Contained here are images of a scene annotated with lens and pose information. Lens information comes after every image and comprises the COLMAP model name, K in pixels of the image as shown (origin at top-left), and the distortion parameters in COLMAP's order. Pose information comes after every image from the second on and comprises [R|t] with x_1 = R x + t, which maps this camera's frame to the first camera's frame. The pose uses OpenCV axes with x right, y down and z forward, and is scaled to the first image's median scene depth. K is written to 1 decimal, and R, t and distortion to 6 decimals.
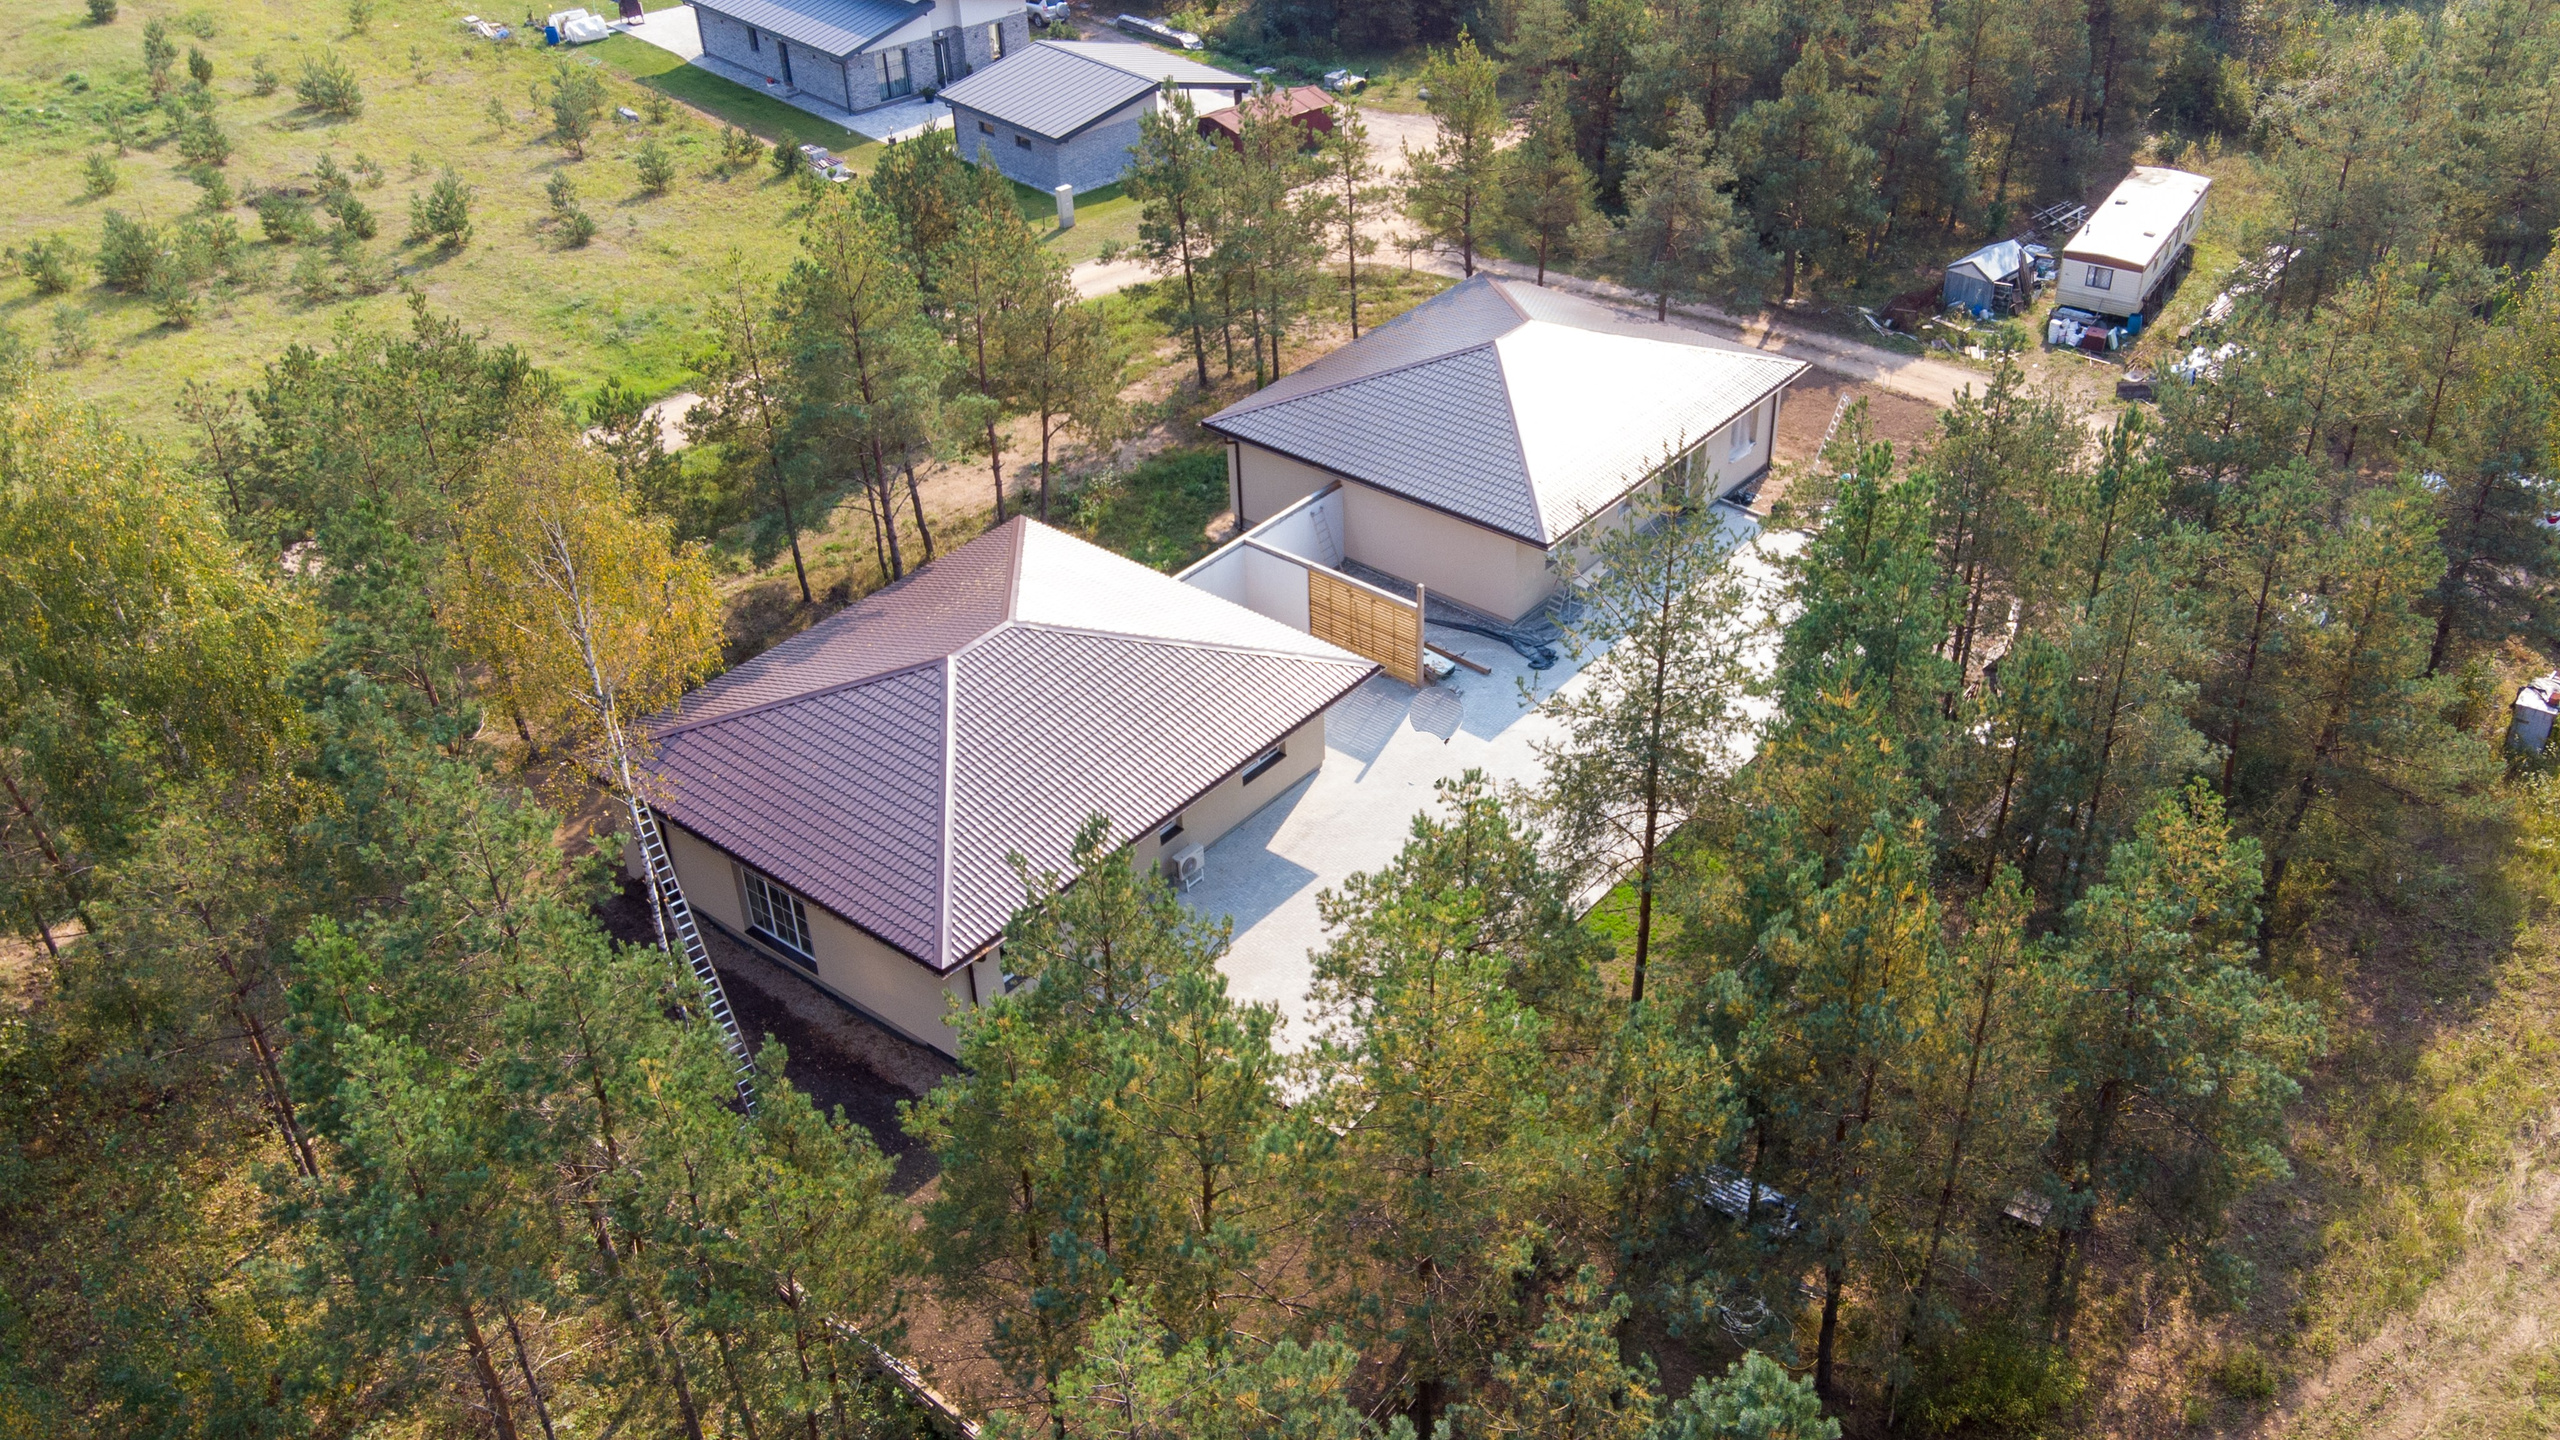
lens RADIAL K [[2108.3, 0, 1433.2], [0, 2108.3, 723.7], [0, 0, 1]] dist [-0.001097, 0.113880]
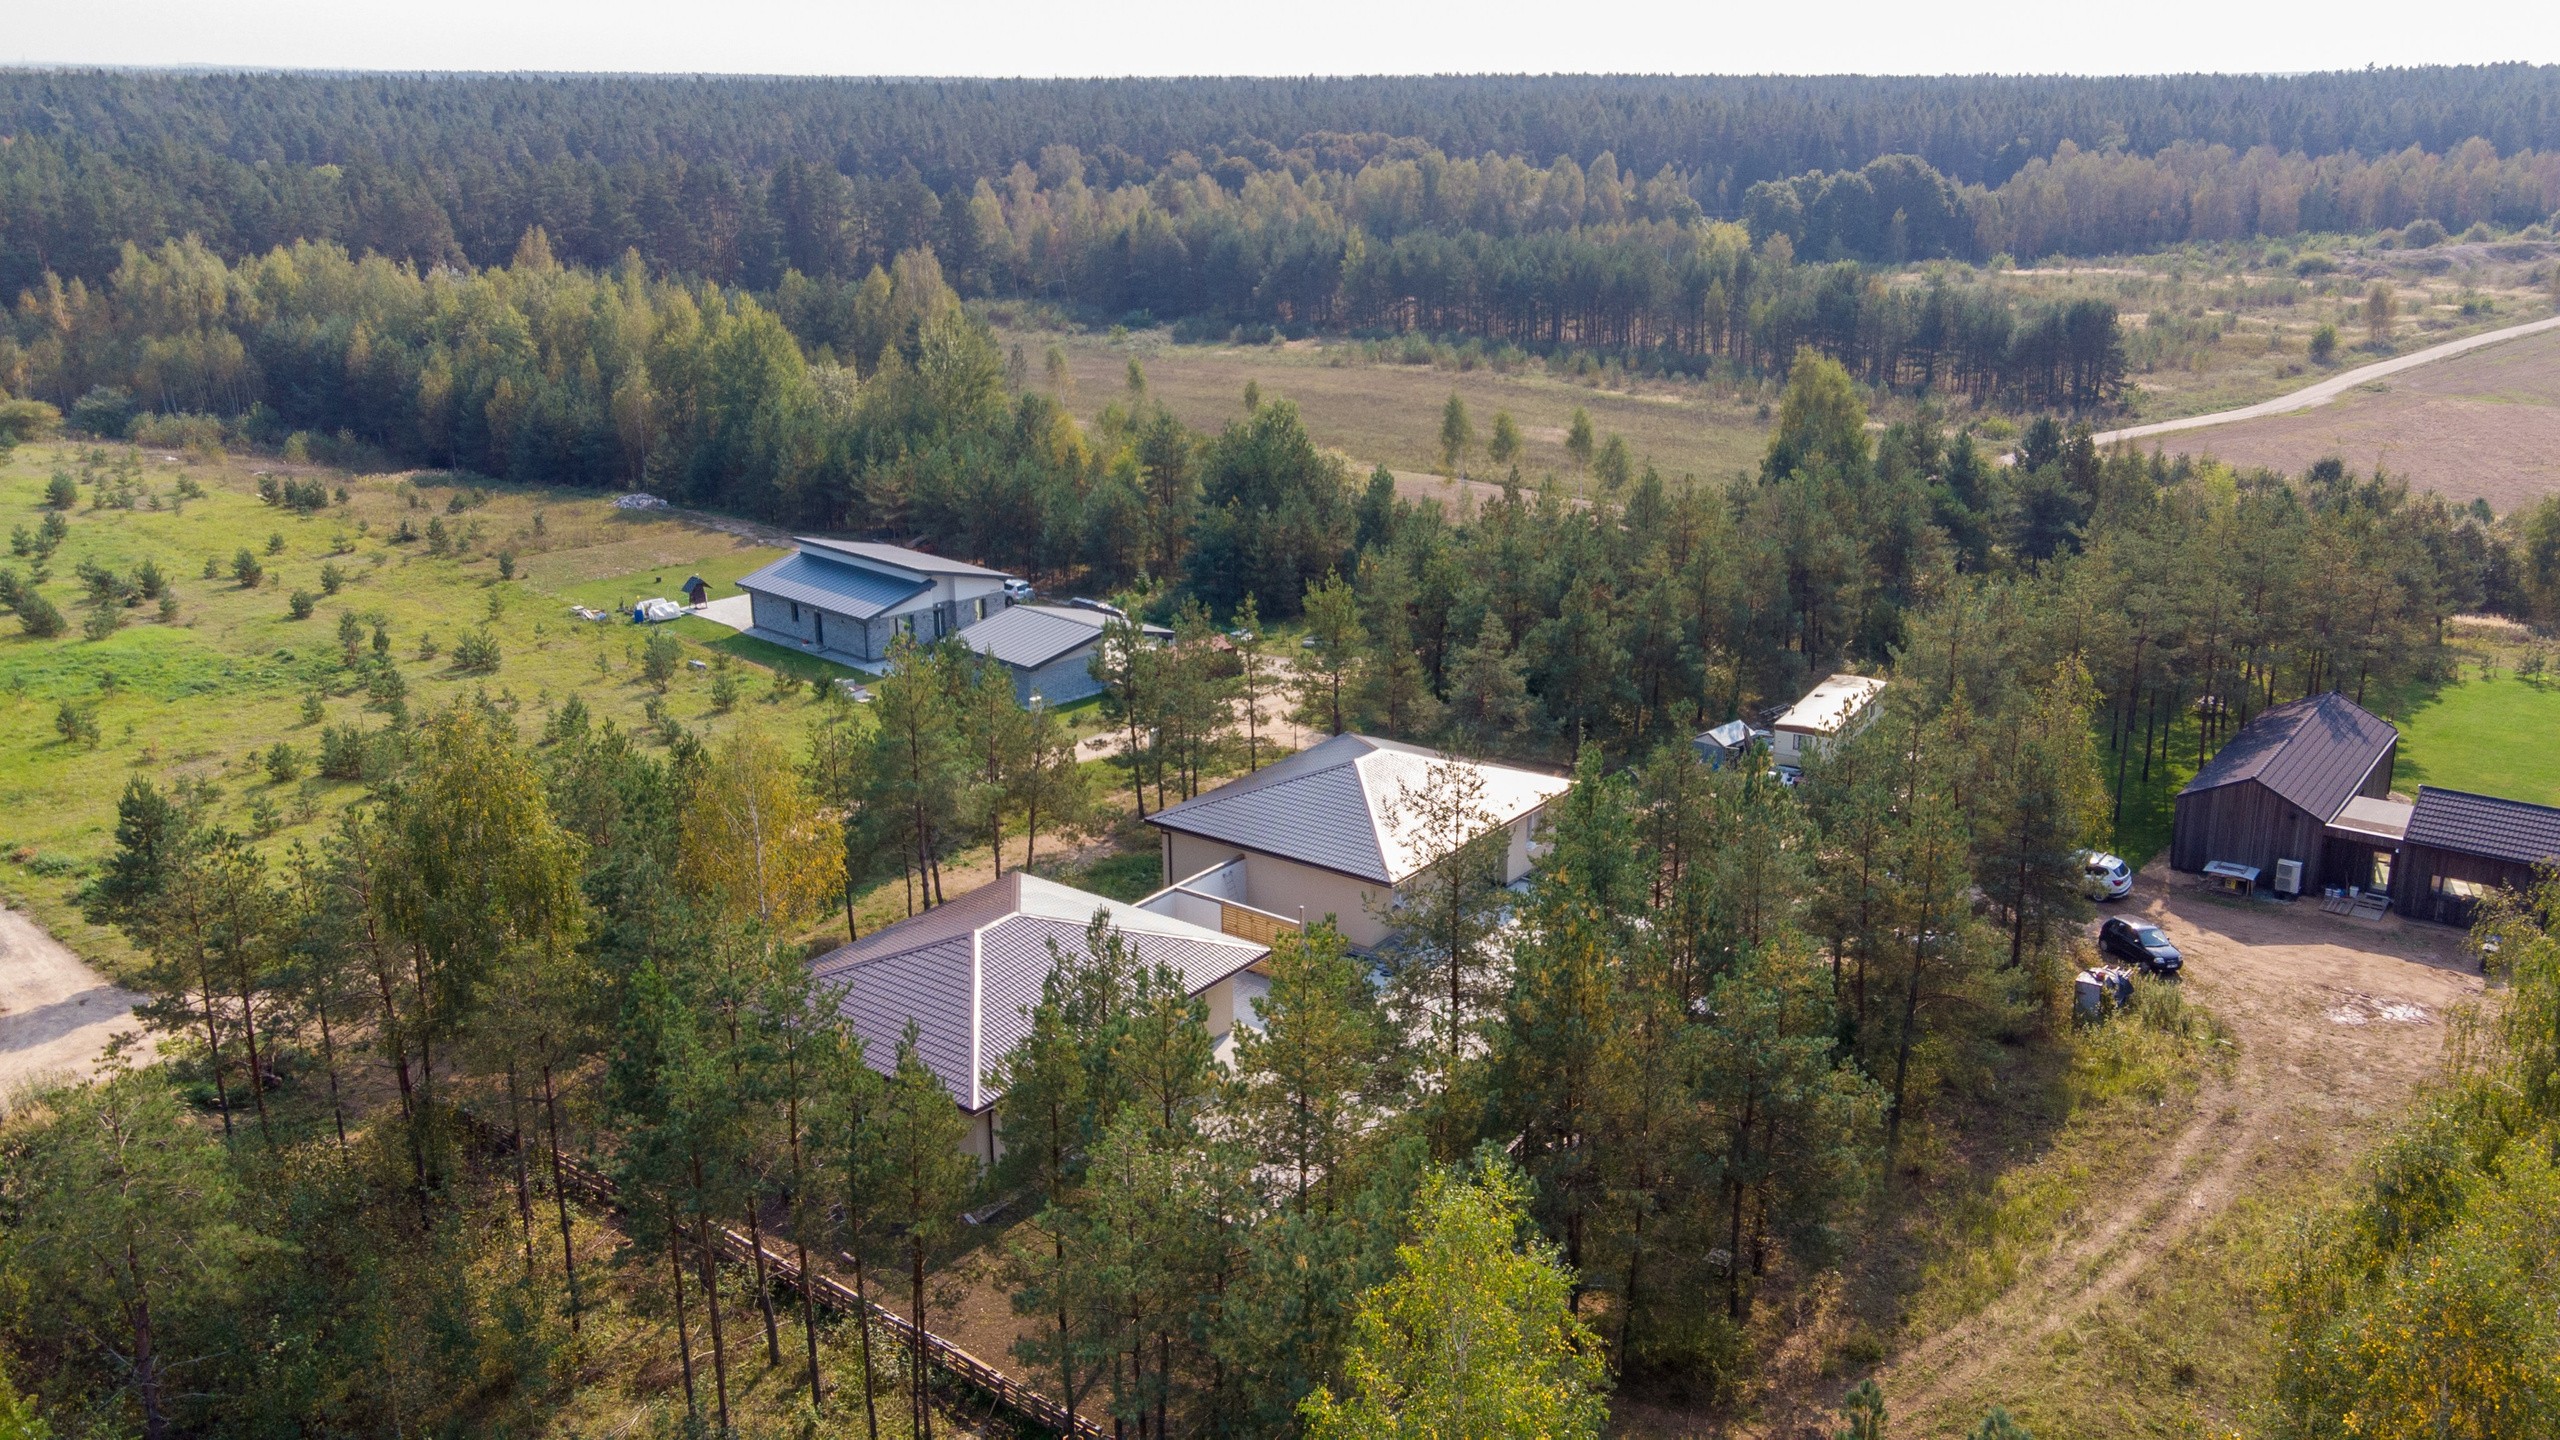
lens RADIAL K [[2050.6, 0, 1338.6], [0, 2050.6, 716.9], [0, 0, 1]] dist [0.004983, 0.057679]
pose [[0.999938, -0.006618, 0.008930, 0.005892], [0.009027, 0.952252, -0.305181, 0.178021], [-0.006484, 0.305243, 0.952252, -0.266937]]
